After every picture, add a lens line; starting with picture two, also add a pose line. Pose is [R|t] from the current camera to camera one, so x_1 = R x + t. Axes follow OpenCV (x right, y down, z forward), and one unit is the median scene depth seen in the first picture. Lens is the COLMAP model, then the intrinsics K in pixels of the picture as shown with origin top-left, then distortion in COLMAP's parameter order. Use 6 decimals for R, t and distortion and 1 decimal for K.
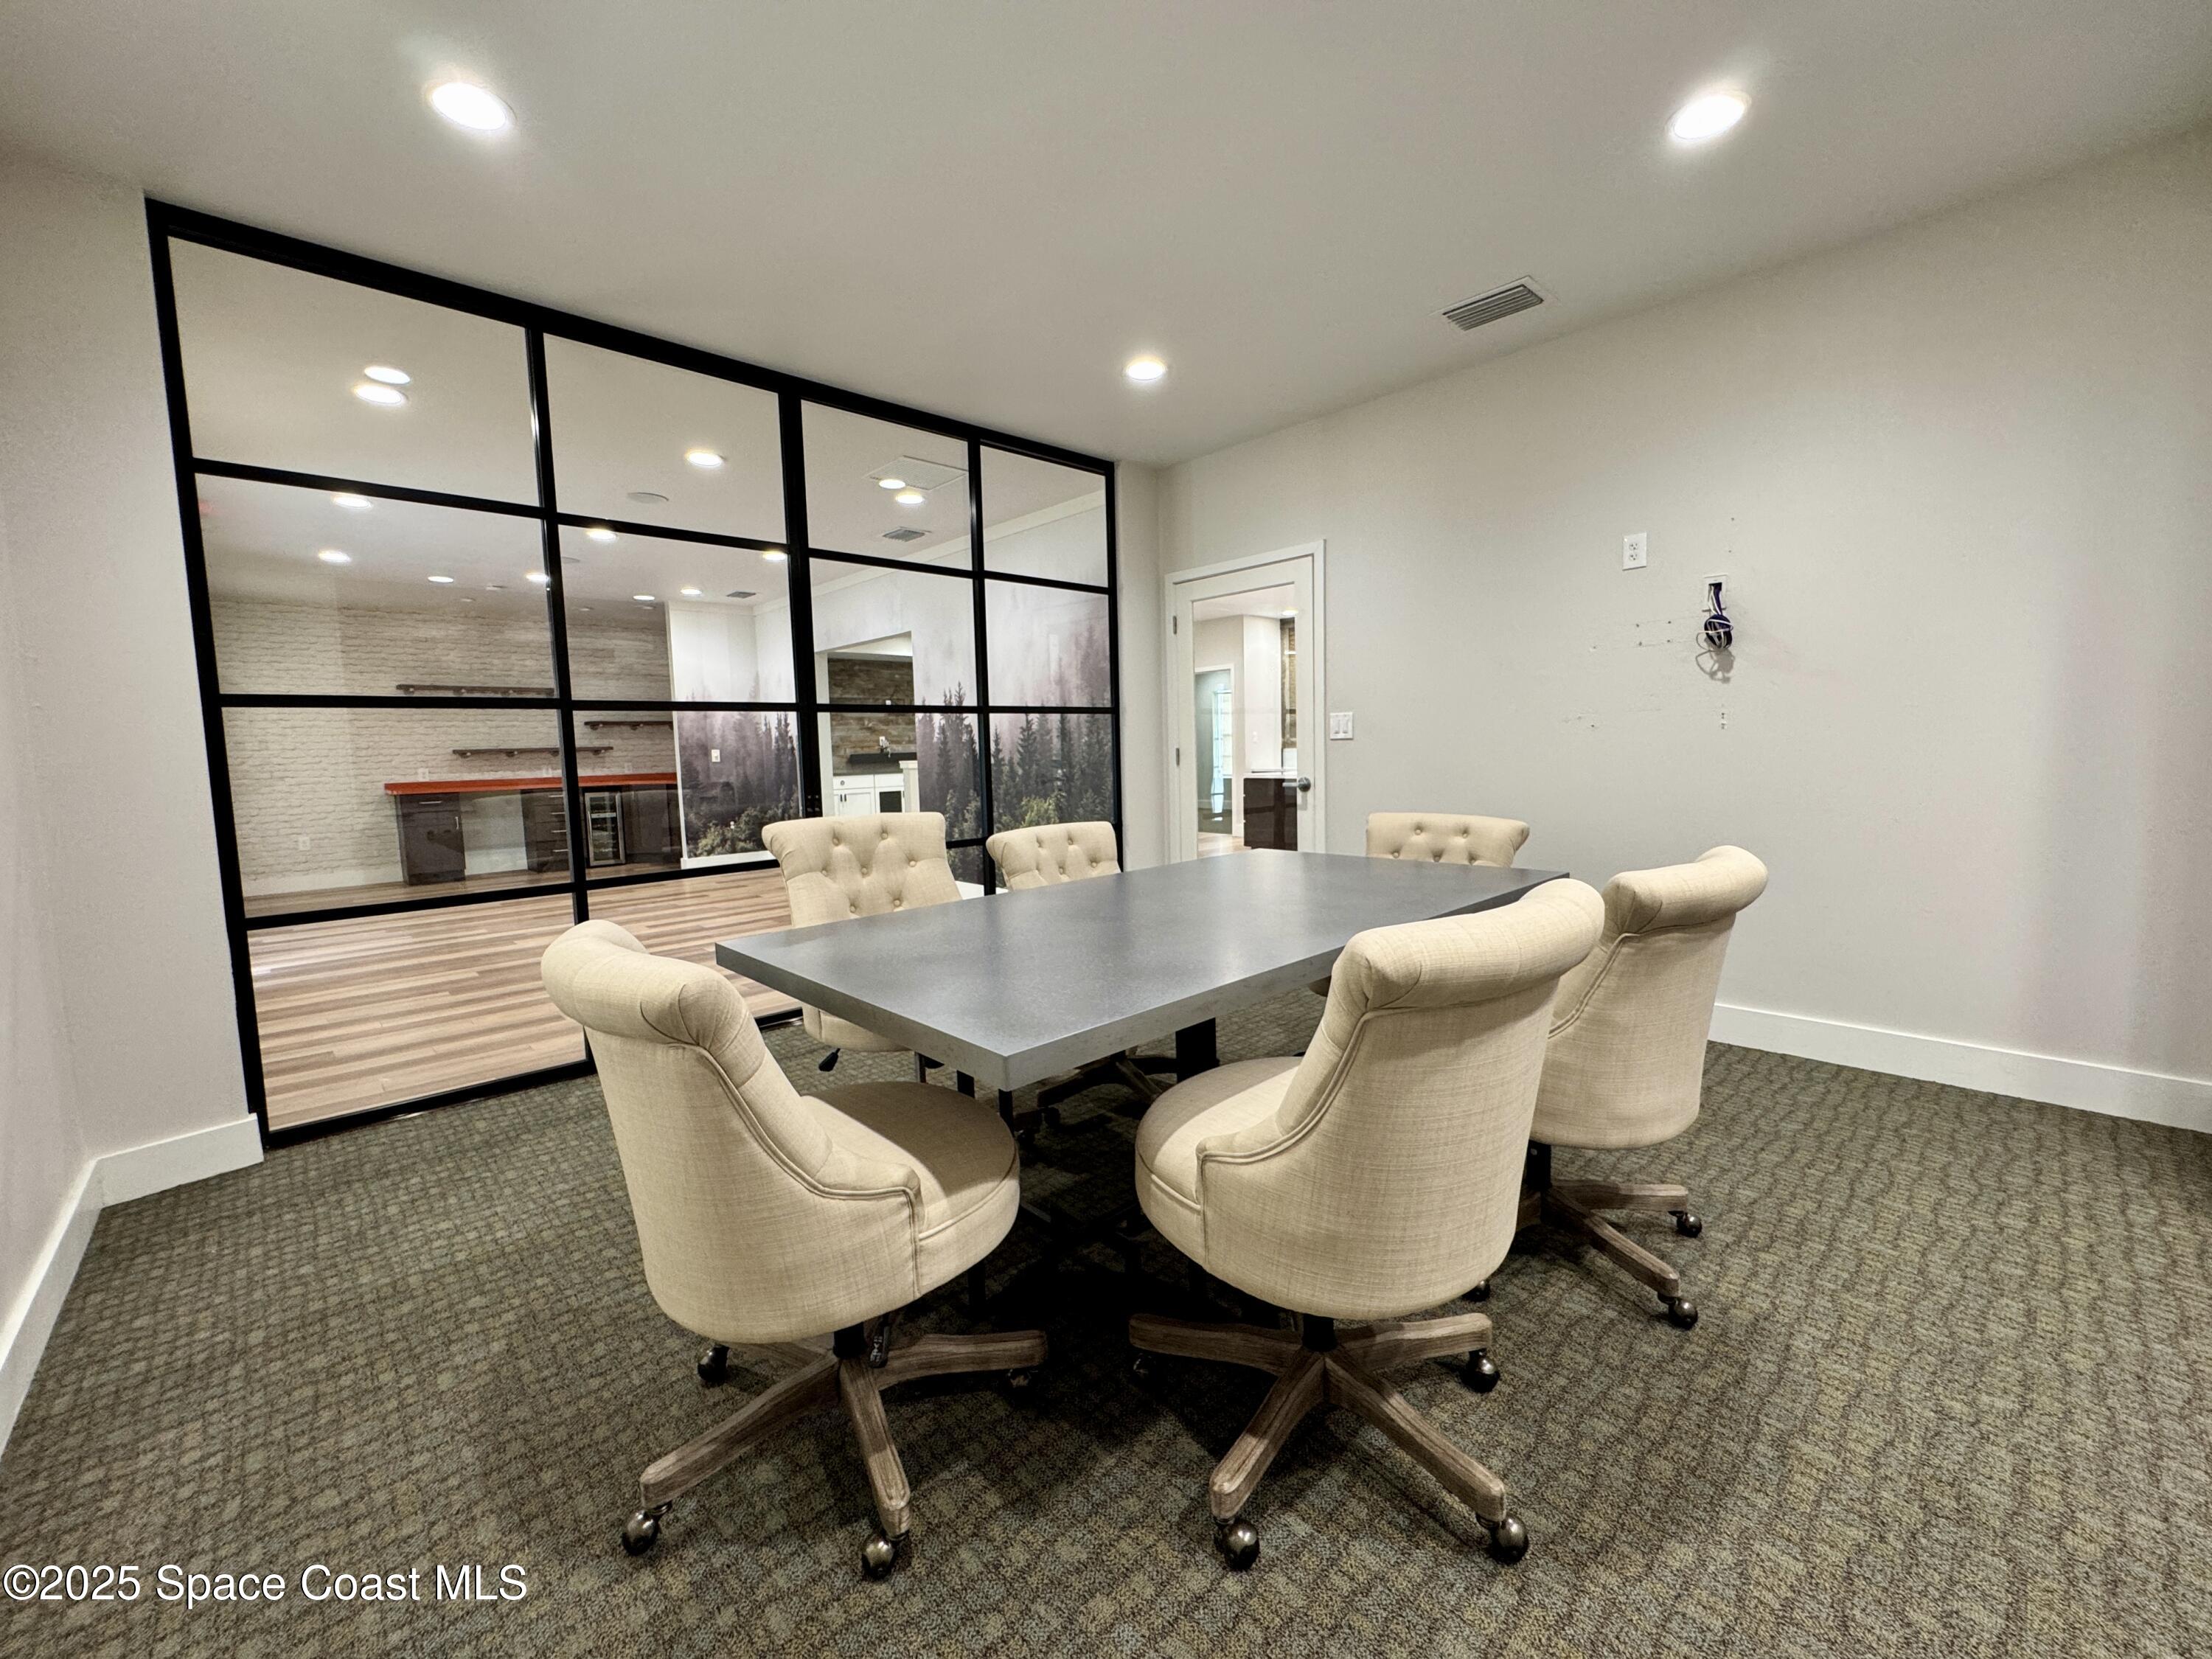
lens RADIAL K [[888.1, 0, 1105.3], [0, 888.1, 828.6], [0, 0, 1]] dist [-0.003428, 0.000114]
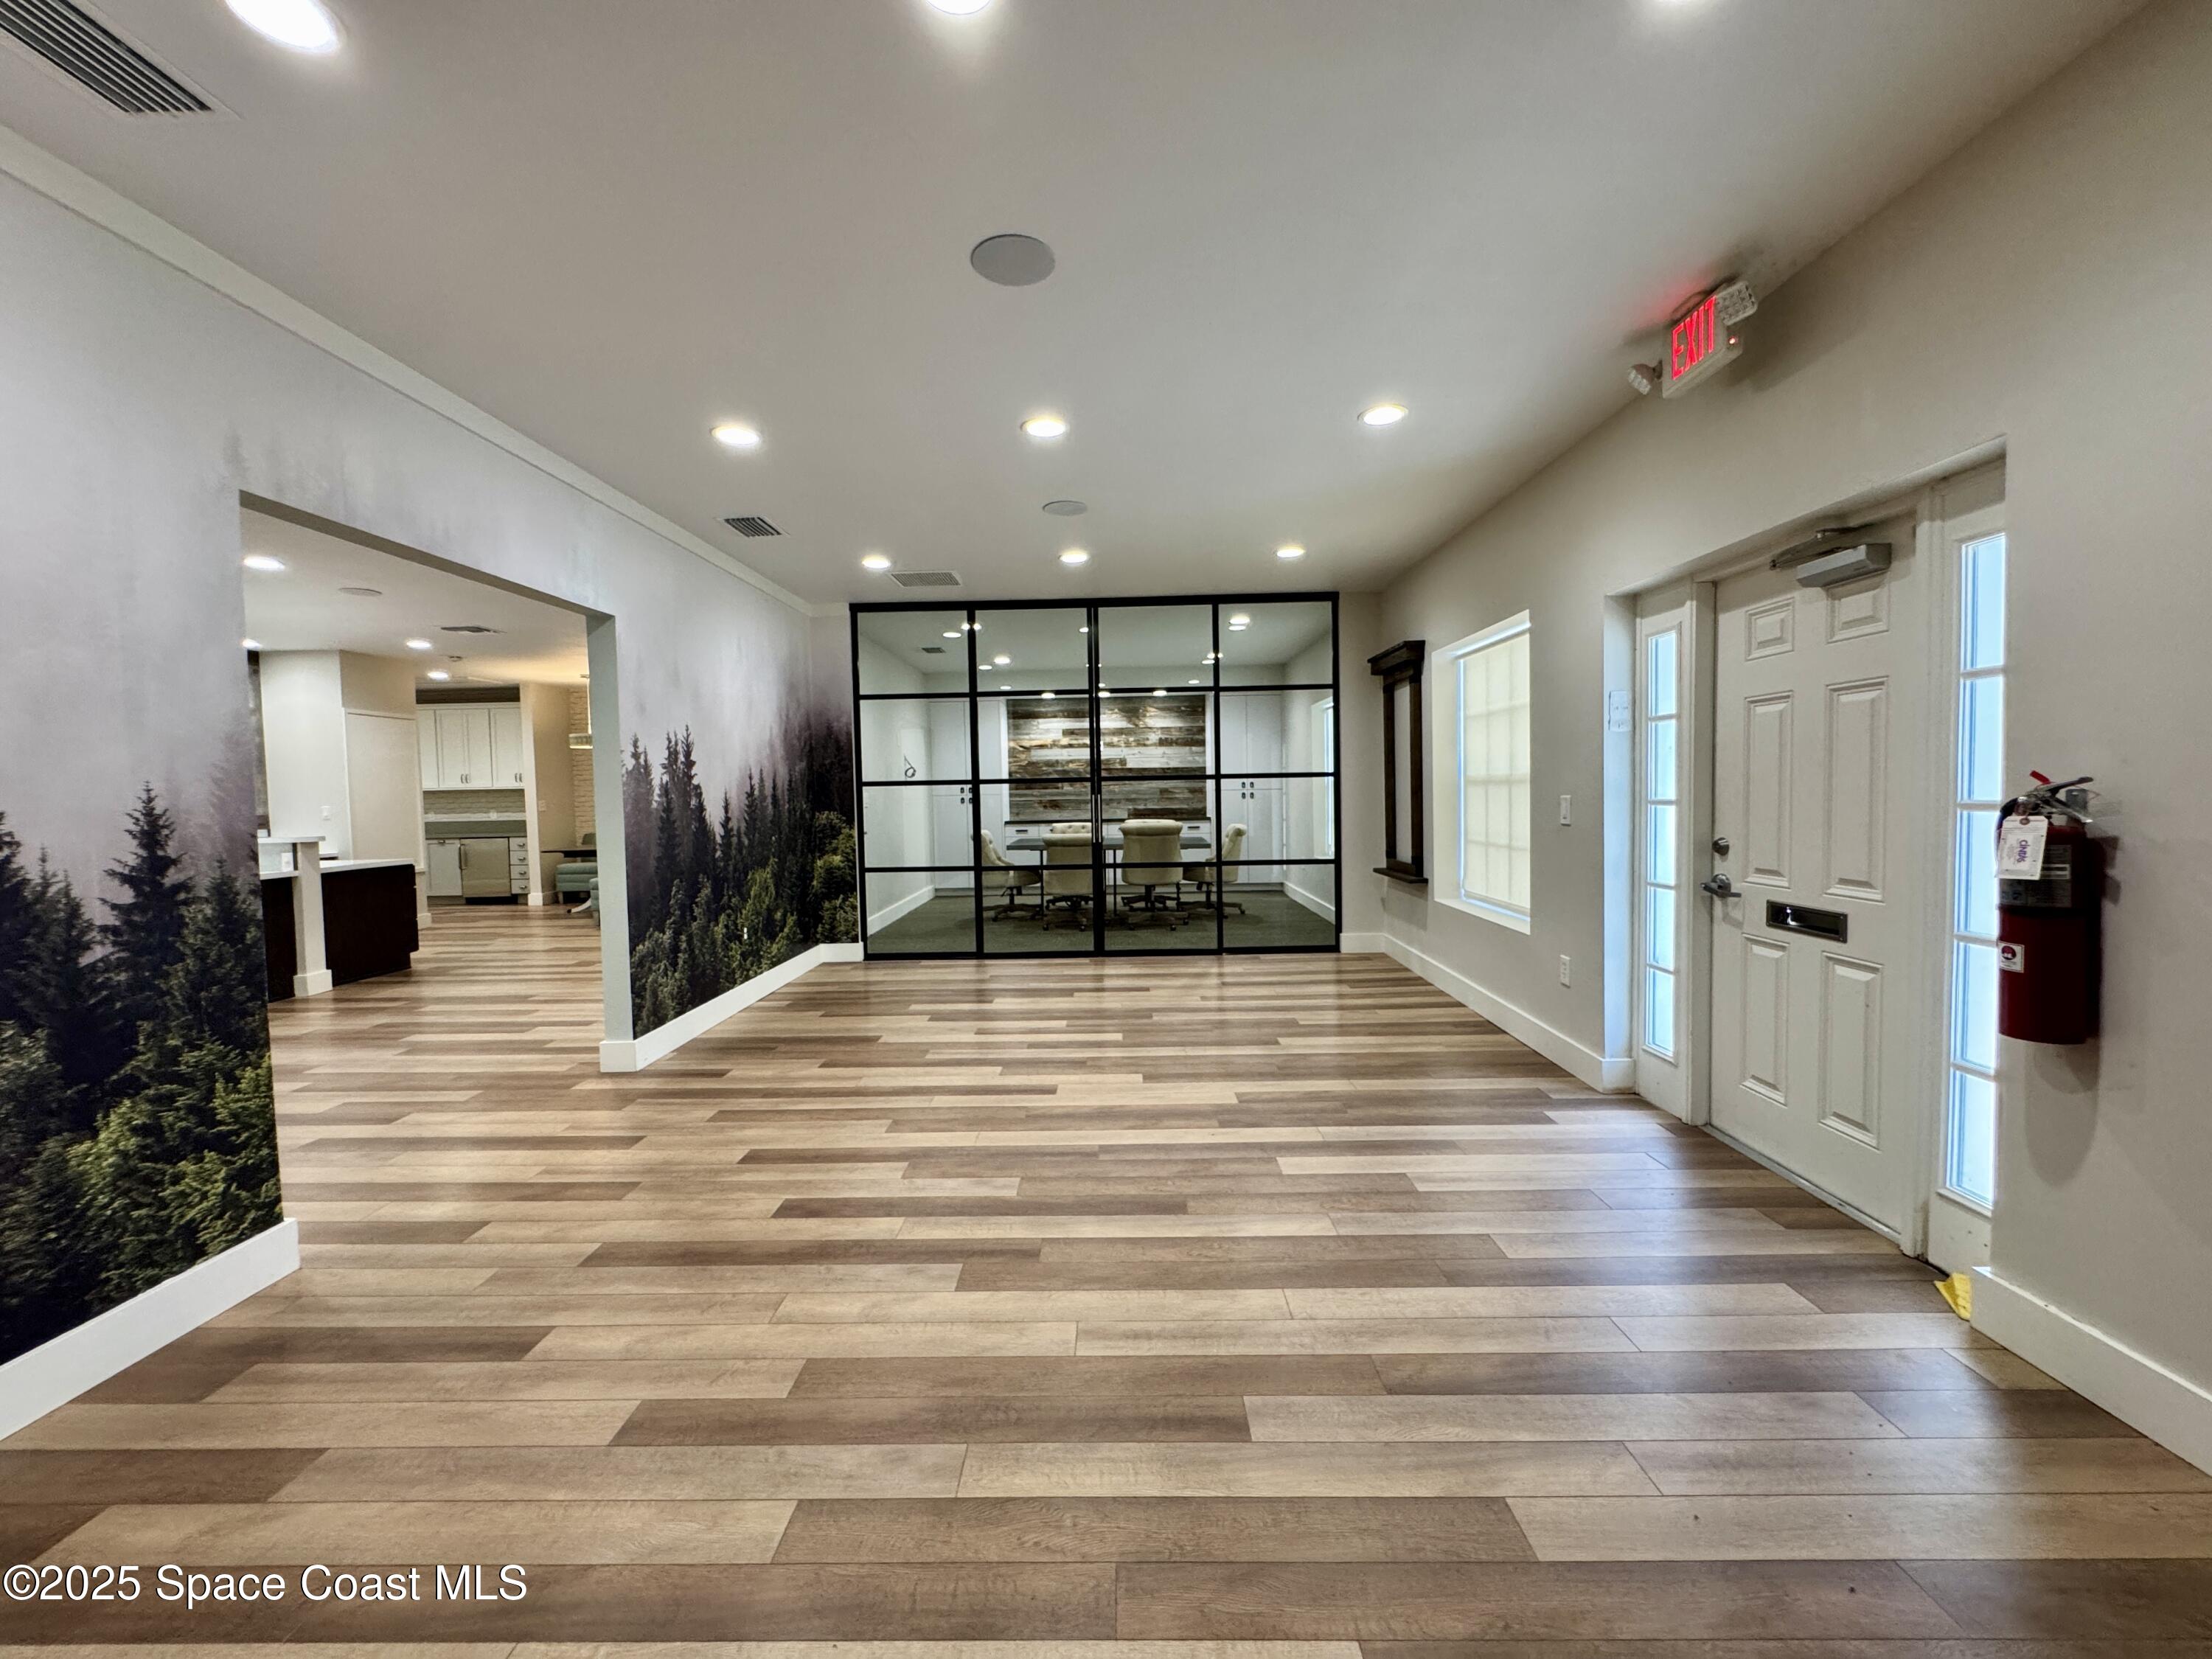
lens RADIAL K [[888.1, 0, 1105.3], [0, 888.1, 828.6], [0, 0, 1]] dist [-0.003428, 0.000114]
pose [[-0.716874, 0.010345, 0.697126, -0.947610], [0.102737, 0.990542, 0.090949, -0.118726], [-0.689592, 0.136819, -0.711156, 1.353384]]
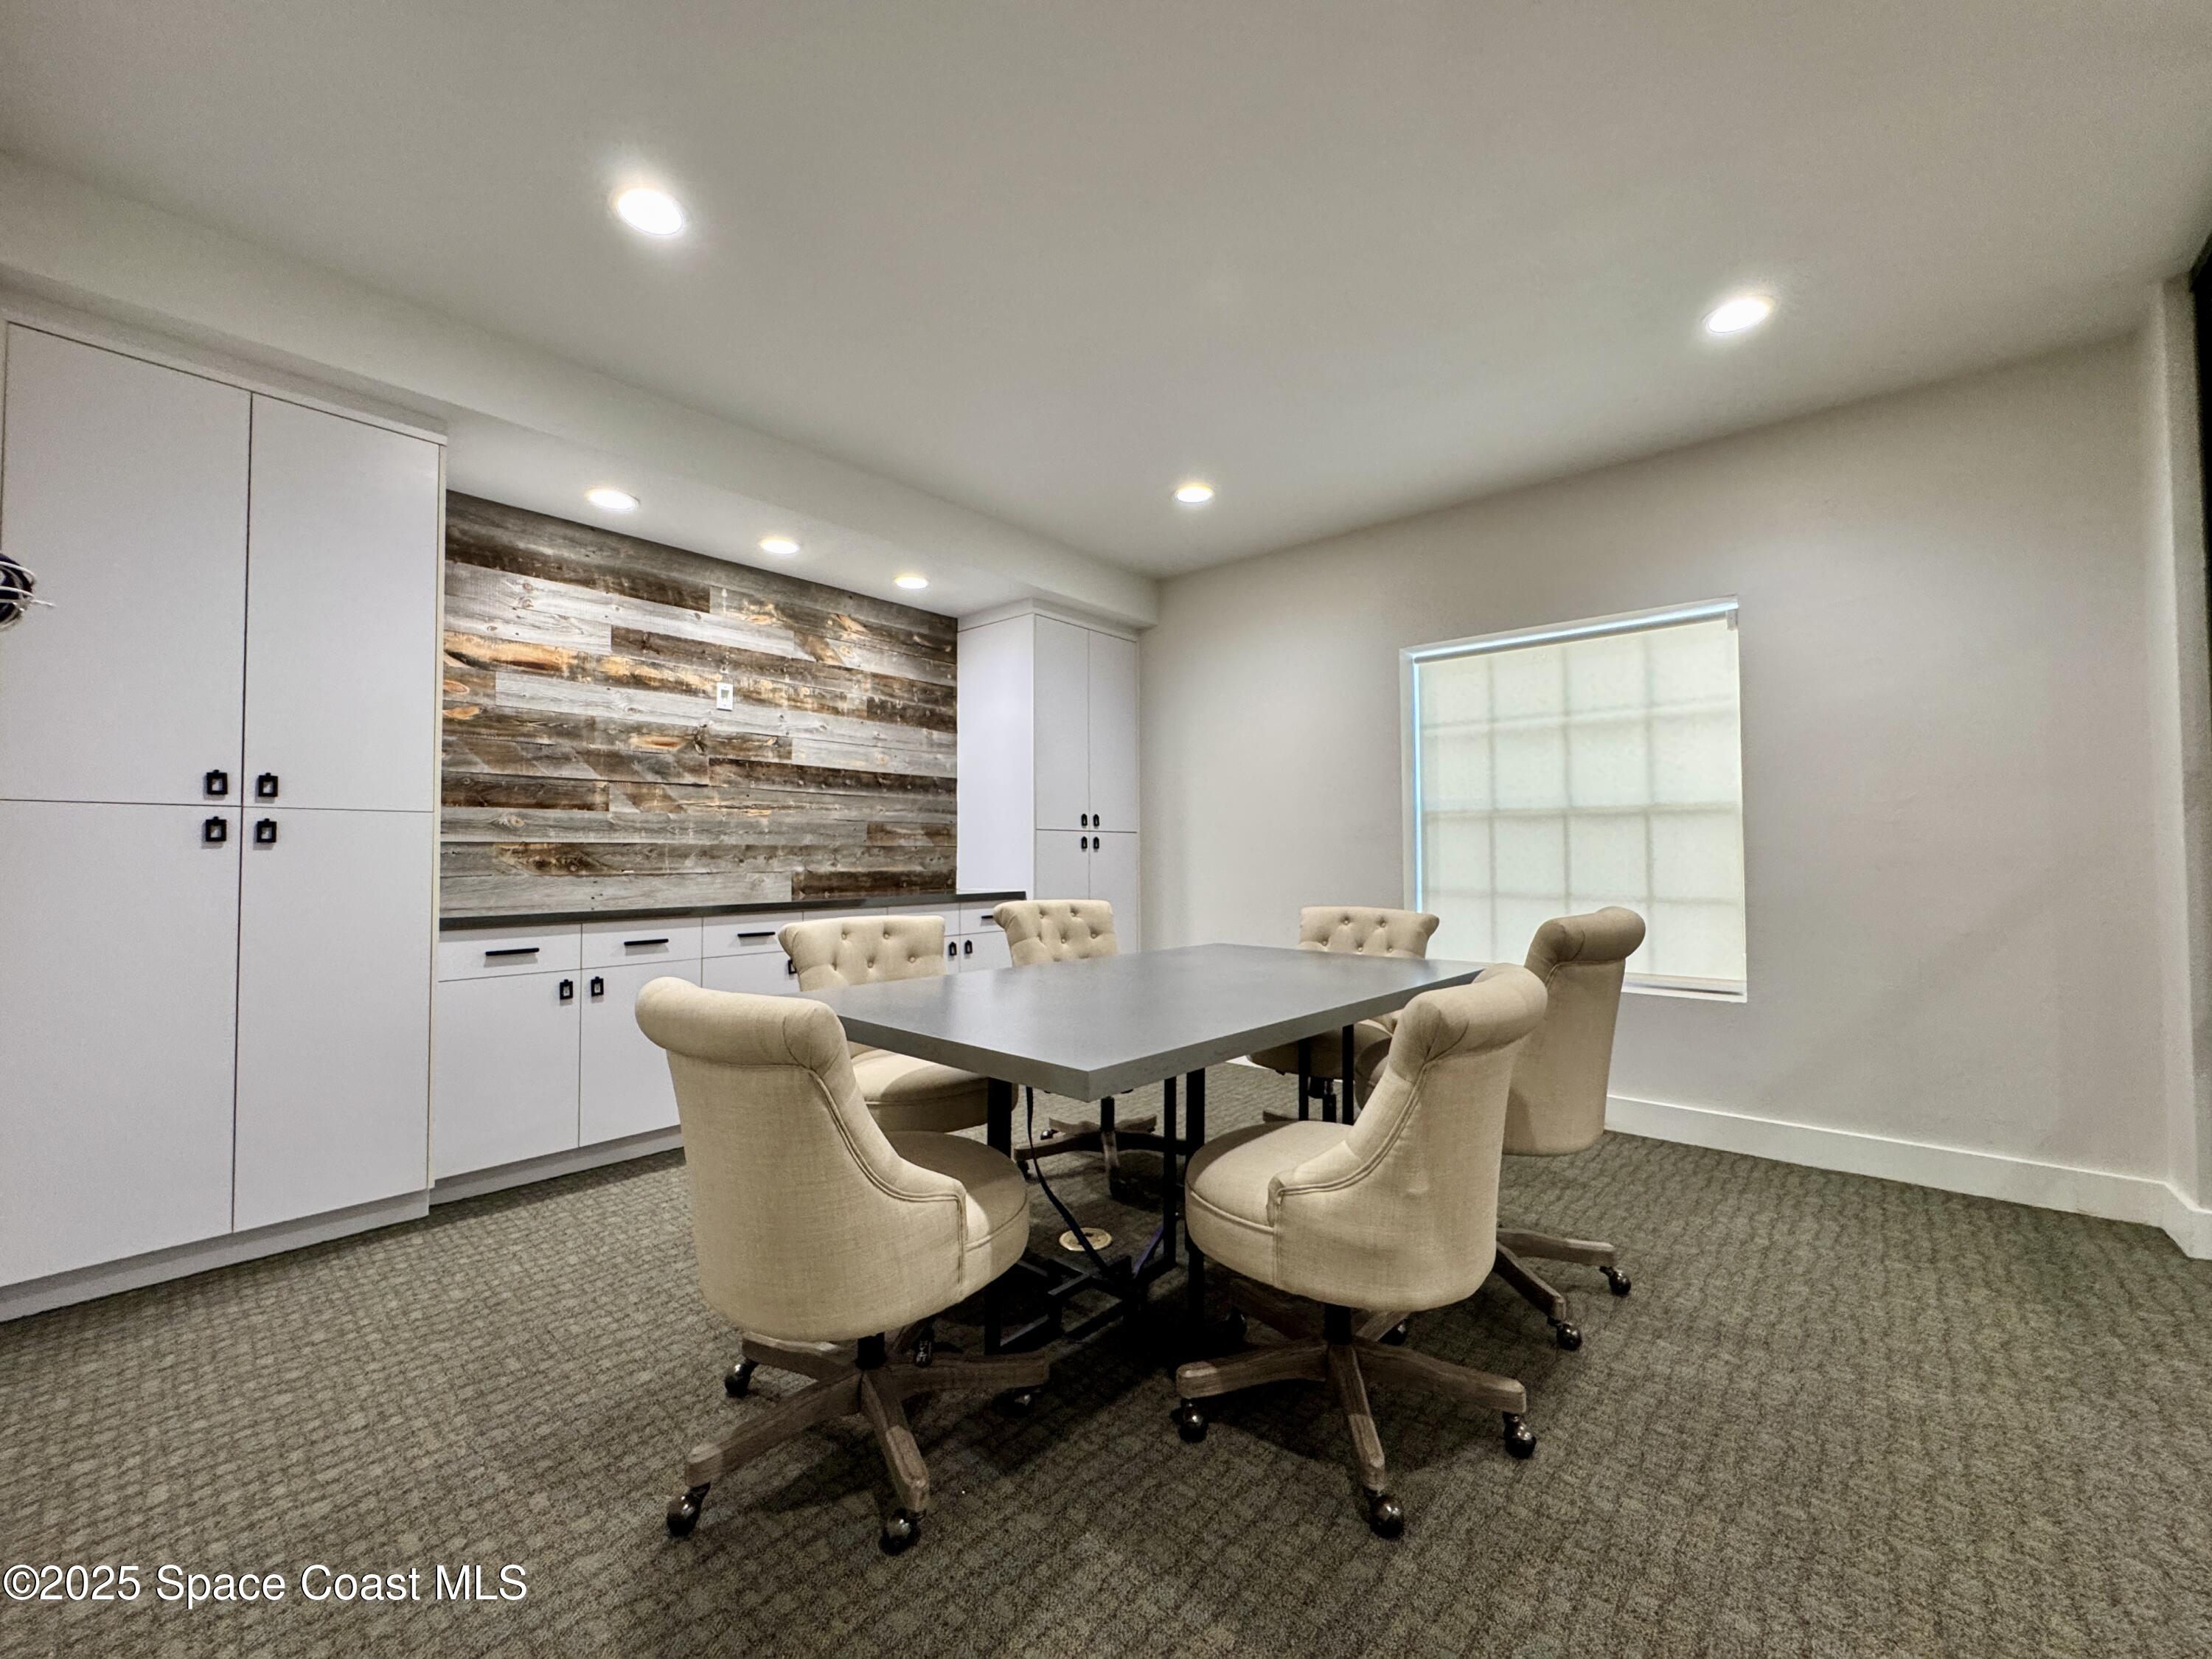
lens RADIAL K [[888.1, 0, 1105.3], [0, 888.1, 828.6], [0, 0, 1]] dist [-0.003428, 0.000114]
pose [[-0.994362, 0.026303, -0.102729, 0.107298], [0.019717, 0.997716, 0.064610, -0.062576], [0.104193, 0.062221, -0.992609, 0.725961]]
